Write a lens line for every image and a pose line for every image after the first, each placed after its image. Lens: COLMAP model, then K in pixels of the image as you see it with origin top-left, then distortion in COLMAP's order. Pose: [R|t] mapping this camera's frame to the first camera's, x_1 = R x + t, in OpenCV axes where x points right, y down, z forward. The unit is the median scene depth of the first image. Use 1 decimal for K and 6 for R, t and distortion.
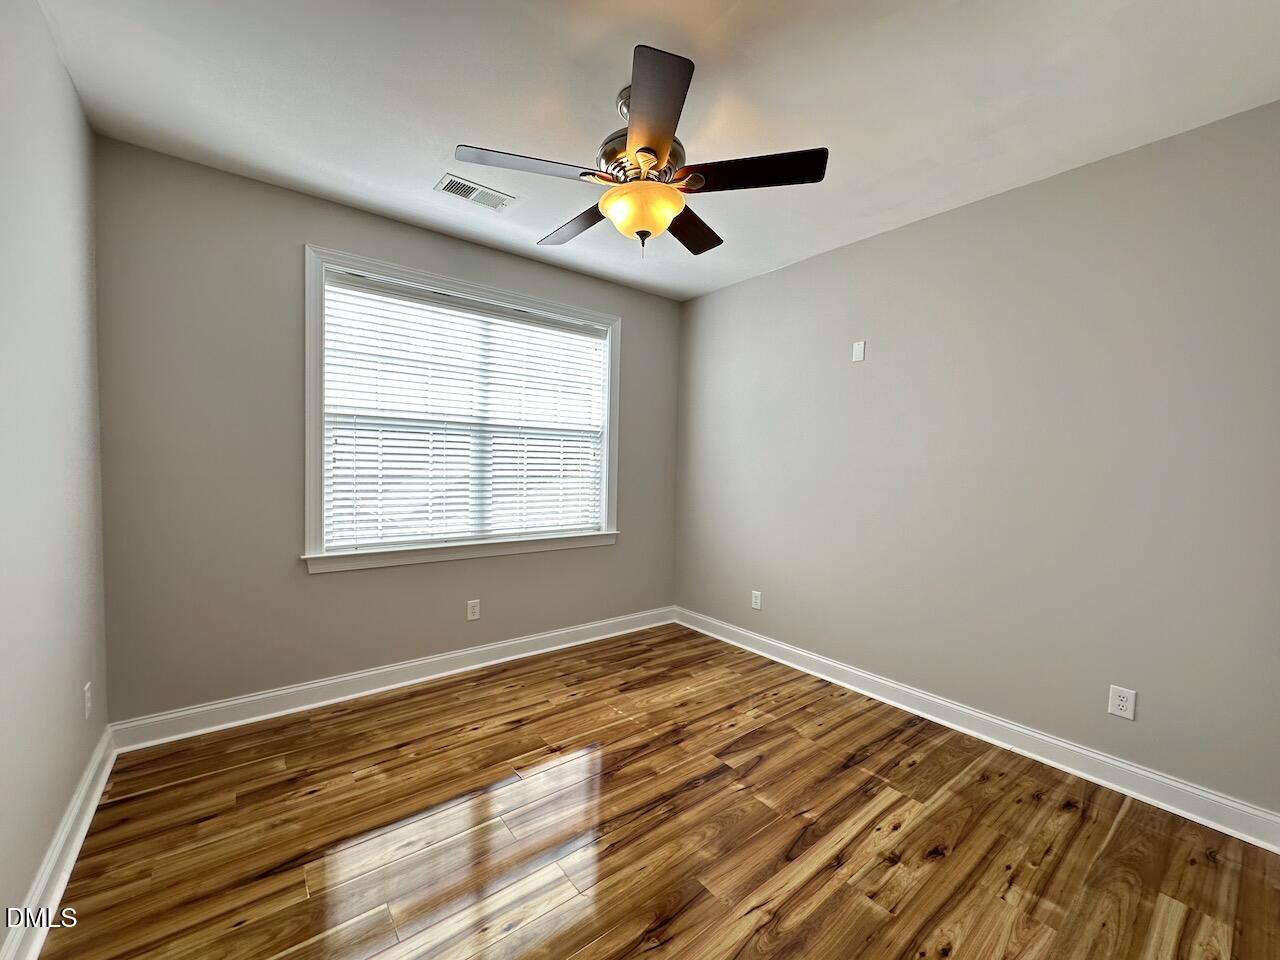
lens RADIAL K [[516.4, 0, 637.4], [0, 516.4, 482.9], [0, 0, 1]] dist [0.000392, 0.000207]
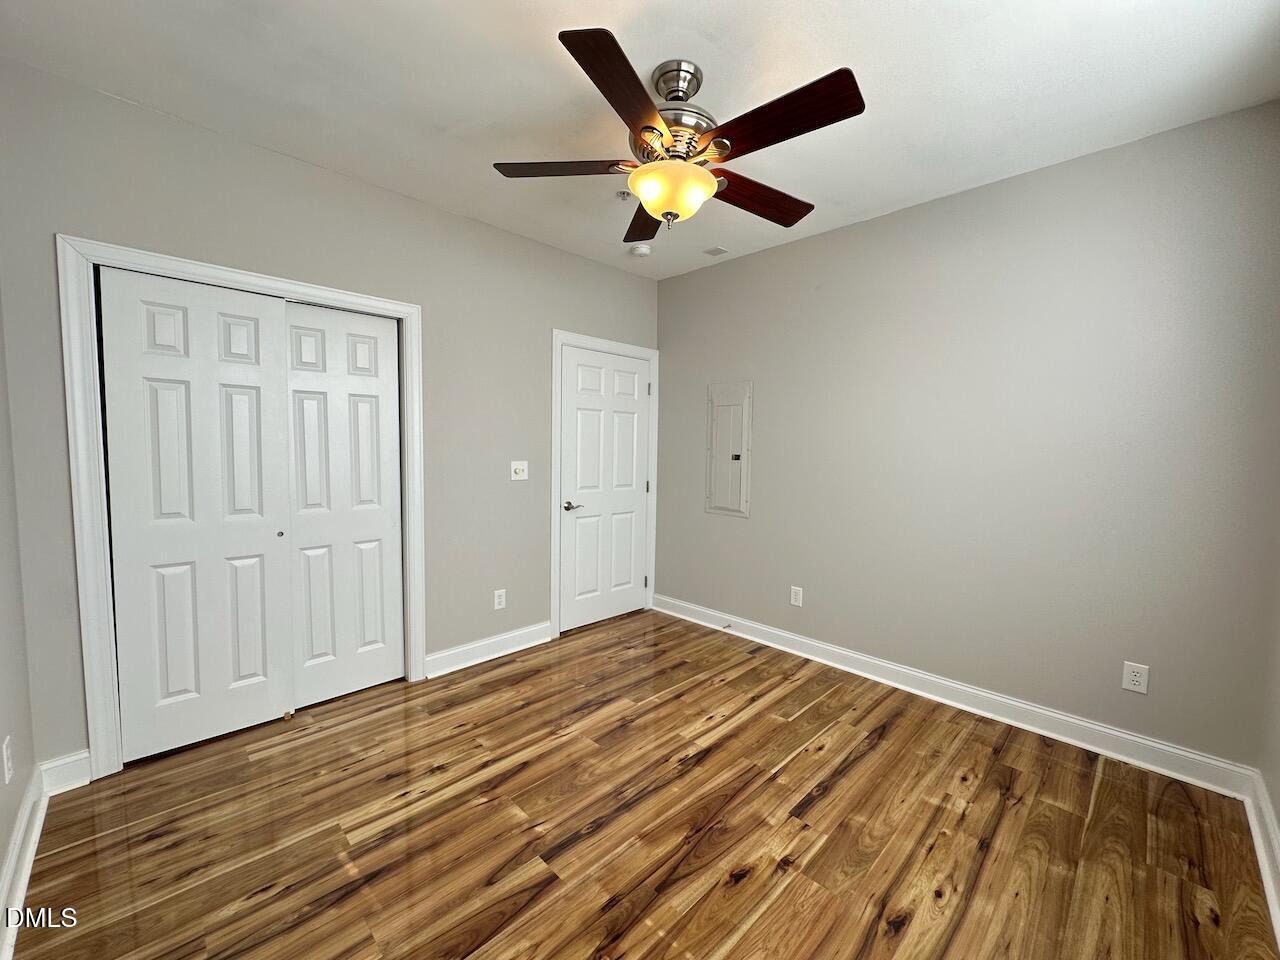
lens RADIAL K [[516.4, 0, 639.3], [0, 516.4, 475.9], [0, 0, 1]] dist [0.000392, 0.000207]
pose [[-0.992617, -0.028507, -0.117897, 0.153587], [-0.040589, 0.994020, 0.101376, -0.083305], [0.114302, 0.105413, -0.987838, 1.806504]]
